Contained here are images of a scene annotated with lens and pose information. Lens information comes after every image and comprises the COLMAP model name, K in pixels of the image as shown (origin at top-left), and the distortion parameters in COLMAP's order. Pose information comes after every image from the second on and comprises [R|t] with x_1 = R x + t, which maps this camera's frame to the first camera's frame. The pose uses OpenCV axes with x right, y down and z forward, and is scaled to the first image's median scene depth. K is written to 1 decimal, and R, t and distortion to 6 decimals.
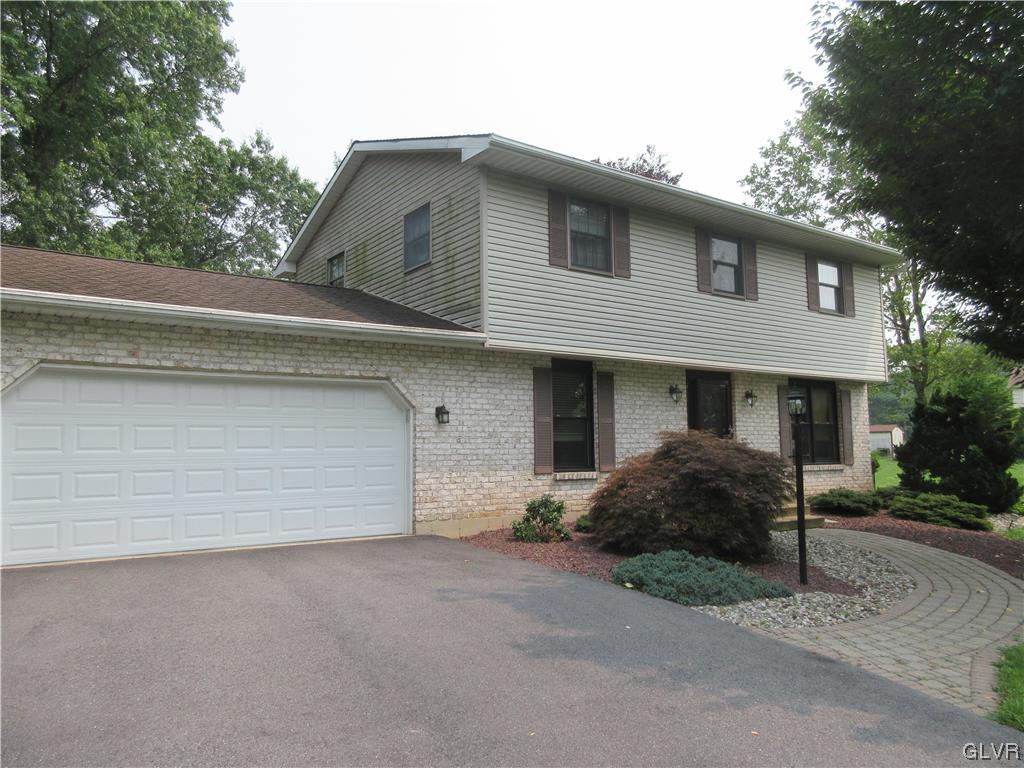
lens RADIAL K [[755.2, 0, 512.0], [0, 755.2, 384.0], [0, 0, 1]] dist [0.006258, 0.003652]
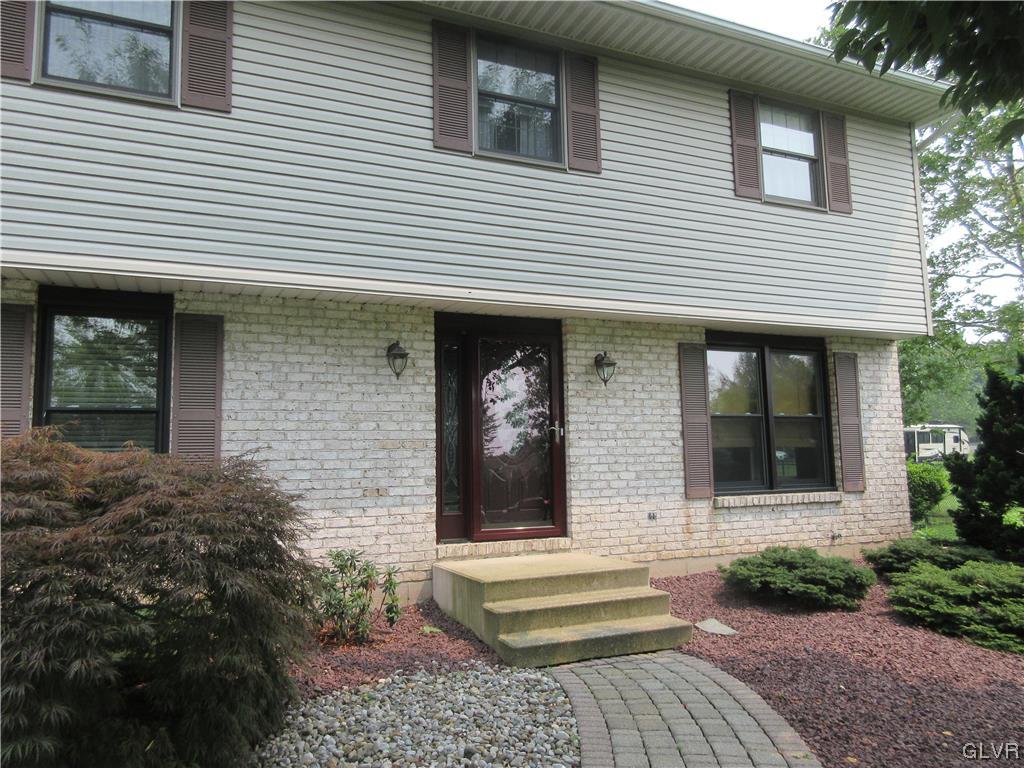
lens RADIAL K [[755.2, 0, 512.0], [0, 755.2, 384.0], [0, 0, 1]] dist [0.006258, 0.003652]
pose [[0.981412, -0.028841, -0.189731, 0.388787], [0.027174, 0.999566, -0.011385, 0.037519], [0.189977, 0.006017, 0.981770, 0.533537]]
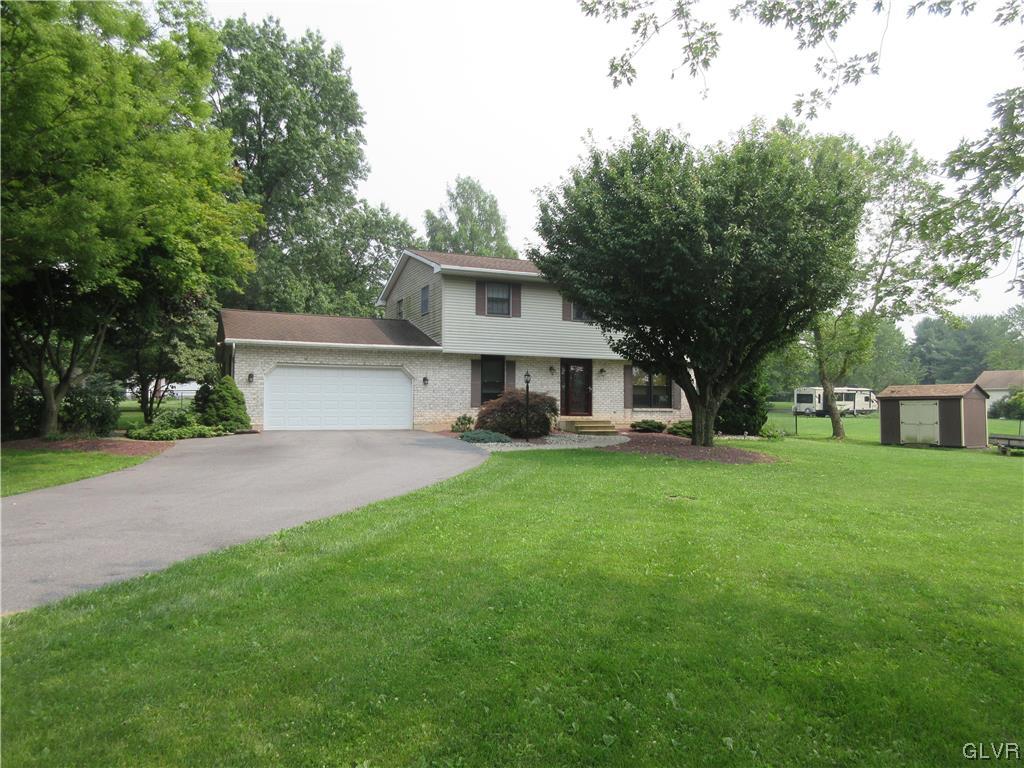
lens RADIAL K [[755.2, 0, 512.0], [0, 755.2, 384.0], [0, 0, 1]] dist [0.006258, 0.003652]
pose [[0.977908, 0.006849, -0.208922, 0.544132], [0.004027, 0.998660, 0.051587, -0.057643], [0.208995, -0.051289, 0.976571, -1.033887]]
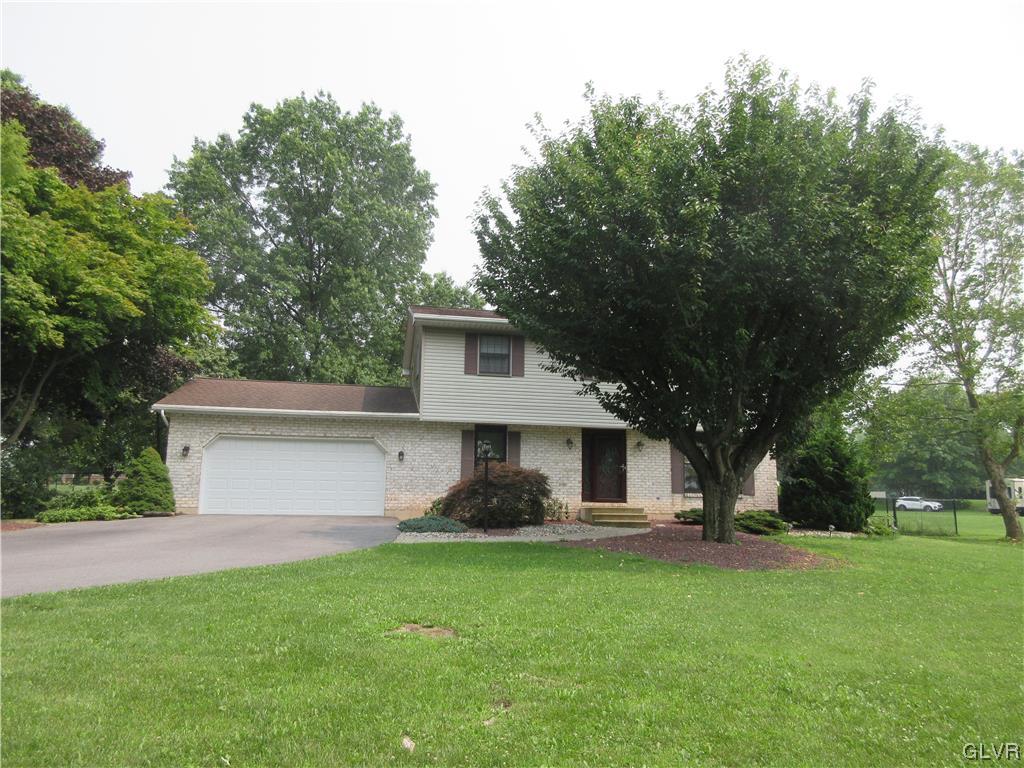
lens RADIAL K [[755.2, 0, 512.0], [0, 755.2, 384.0], [0, 0, 1]] dist [0.006258, 0.003652]
pose [[0.903278, -0.048504, -0.426306, 0.809878], [0.015379, 0.996611, -0.080806, 0.014242], [0.428781, 0.066434, 0.900963, -0.523364]]
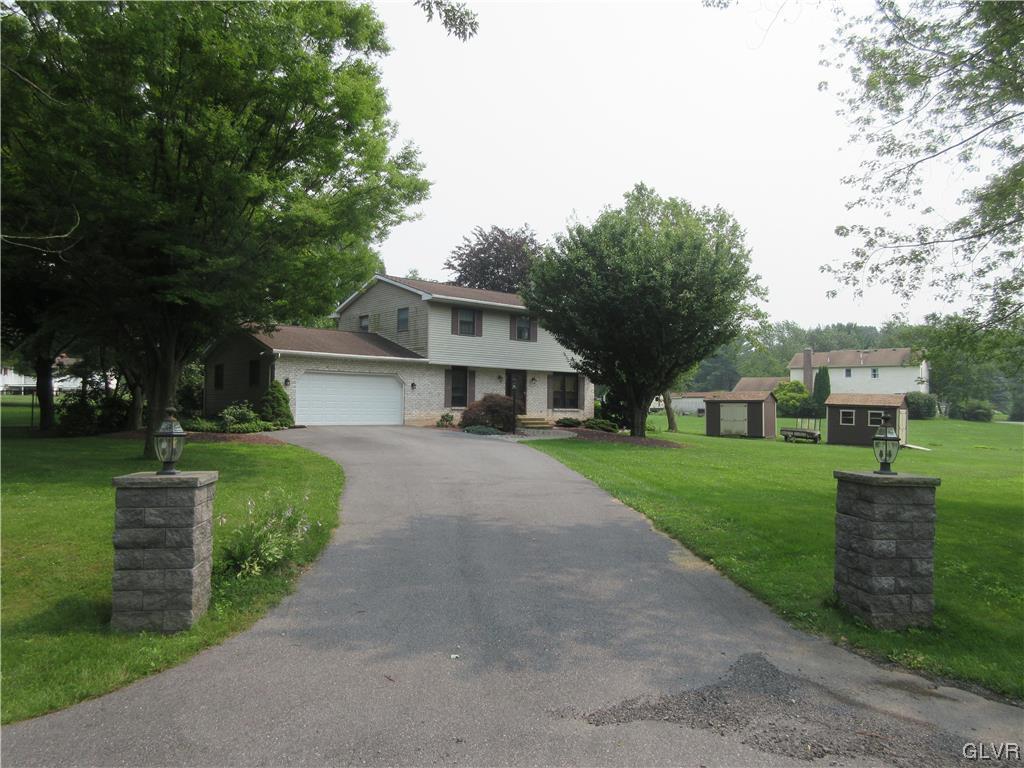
lens RADIAL K [[753.7, 0, 512.0], [0, 753.7, 384.0], [0, 0, 1]] dist [0.042017, 0.001135]
pose [[0.995168, 0.023311, 0.095376, 0.008397], [-0.028509, 0.998160, 0.053507, -0.110643], [-0.093953, -0.055967, 0.994002, -1.610871]]
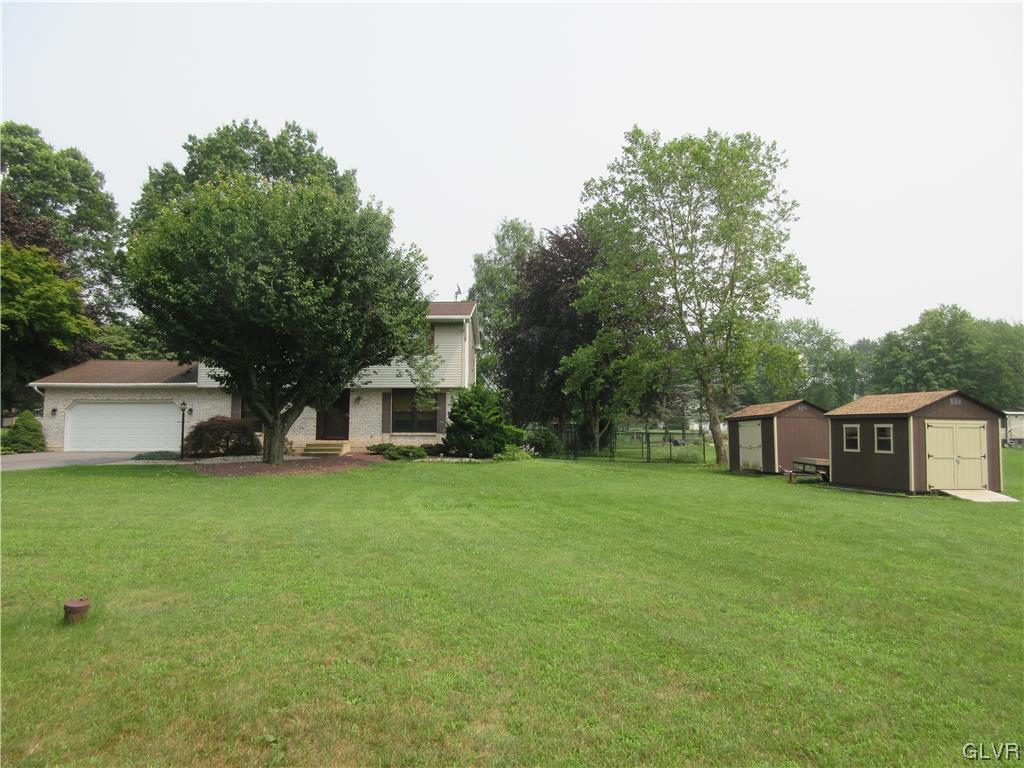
lens RADIAL K [[763.1, 0, 529.8], [0, 763.1, 387.1], [0, 0, 1]] dist [-0.014377, -0.001929]
pose [[0.812133, -0.037426, -0.582271, 2.143050], [0.044321, 0.999014, -0.002396, 0.010039], [0.581787, -0.023861, 0.812991, -0.493008]]
